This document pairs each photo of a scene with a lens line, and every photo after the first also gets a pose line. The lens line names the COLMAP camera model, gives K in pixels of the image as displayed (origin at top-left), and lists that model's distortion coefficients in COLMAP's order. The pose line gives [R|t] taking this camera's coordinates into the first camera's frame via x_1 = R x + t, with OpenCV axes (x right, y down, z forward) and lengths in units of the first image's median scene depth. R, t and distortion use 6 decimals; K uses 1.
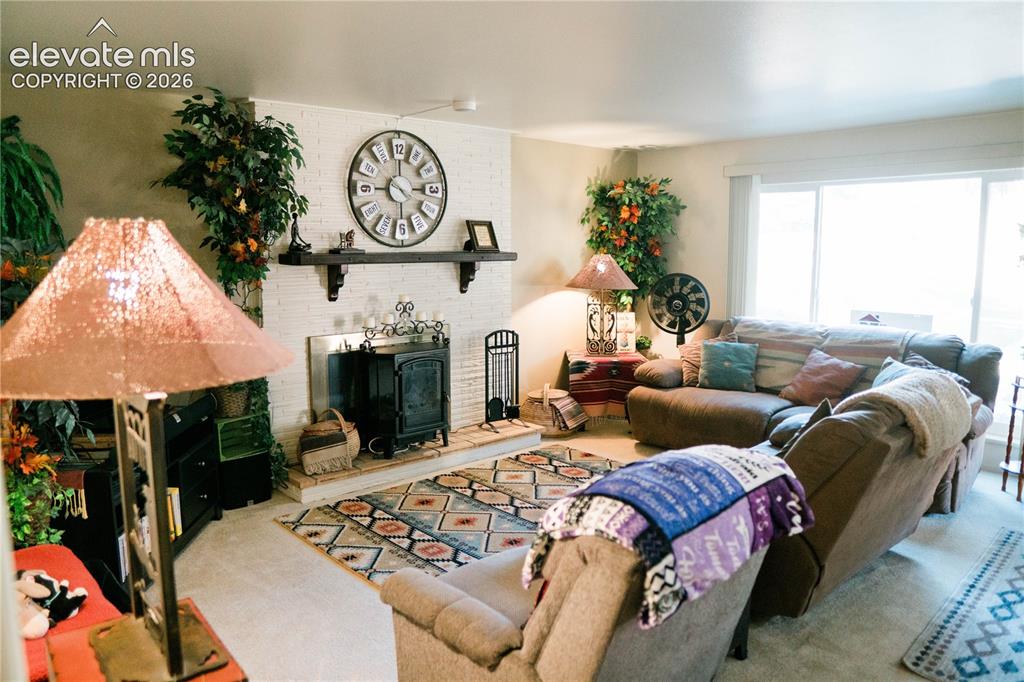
lens RADIAL K [[717.5, 0, 512.0], [0, 717.5, 341.0], [0, 0, 1]] dist [-0.116382, 0.064328]
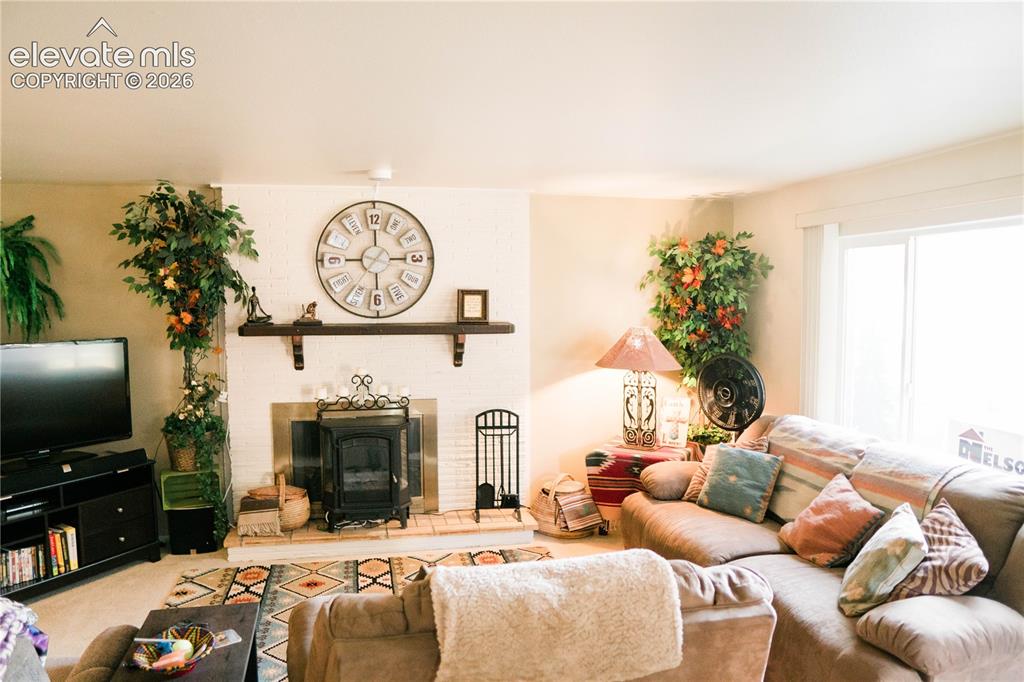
lens RADIAL K [[717.5, 0, 512.0], [0, 717.5, 341.0], [0, 0, 1]] dist [-0.116382, 0.064328]
pose [[0.866386, 0.033785, -0.498231, 0.471226], [-0.067209, 0.996520, -0.049298, -0.060652], [0.494831, 0.076197, 0.865642, 0.230669]]
